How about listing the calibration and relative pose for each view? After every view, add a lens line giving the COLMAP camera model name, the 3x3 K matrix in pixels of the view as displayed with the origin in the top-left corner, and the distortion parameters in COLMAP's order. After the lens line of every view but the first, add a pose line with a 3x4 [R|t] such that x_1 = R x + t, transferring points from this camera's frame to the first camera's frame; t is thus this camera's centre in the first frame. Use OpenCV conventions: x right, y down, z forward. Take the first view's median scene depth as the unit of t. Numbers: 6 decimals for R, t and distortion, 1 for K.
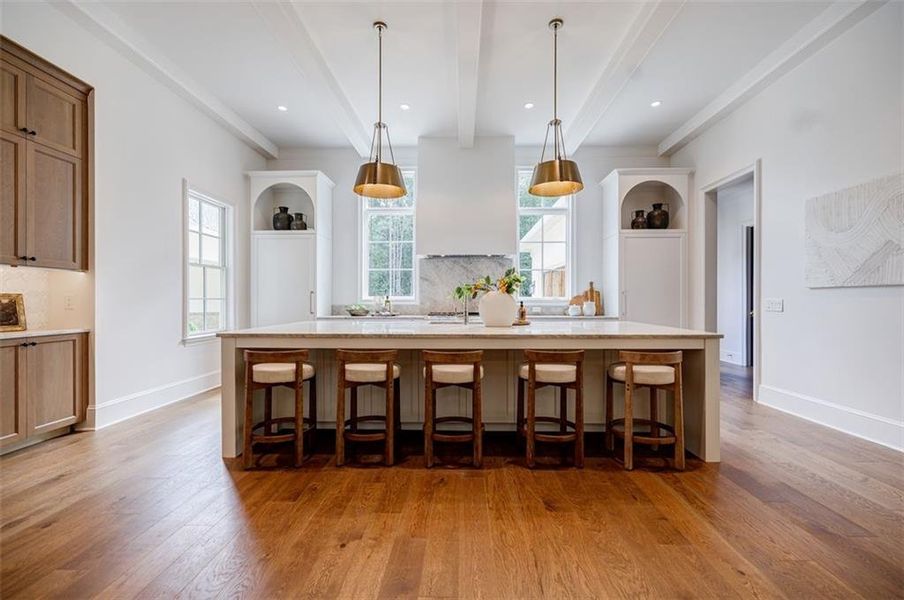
lens RADIAL K [[383.8, 0, 452.0], [0, 383.8, 300.0], [0, 0, 1]] dist [-0.000462, -0.000181]
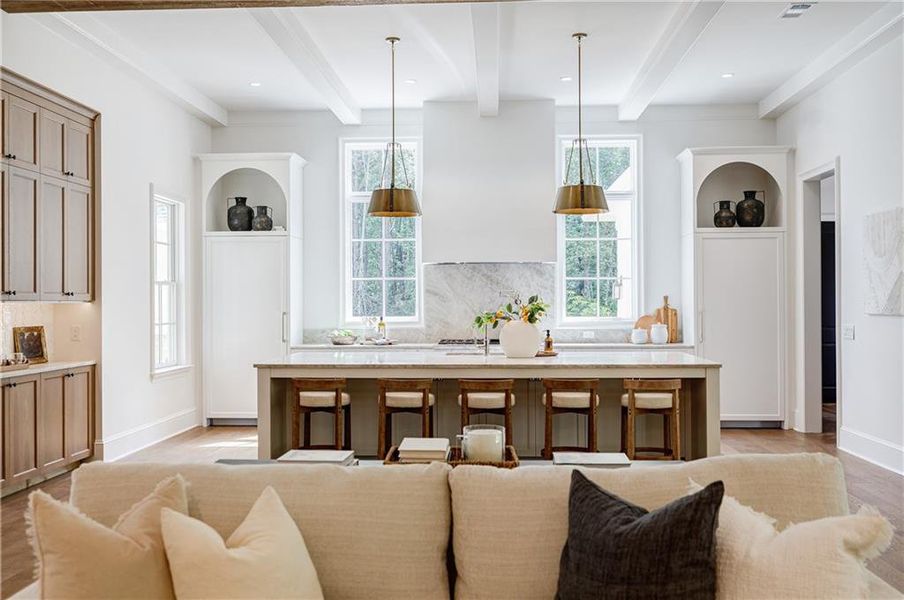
lens RADIAL K [[910.2, 0, 430.1], [0, 910.2, 294.0], [0, 0, 1]] dist [-0.001319, 0.001295]
pose [[0.999098, -0.005272, -0.042124, -0.004124], [0.005031, 0.999970, -0.005824, -0.052674], [0.042153, 0.005607, 0.999095, -0.869987]]
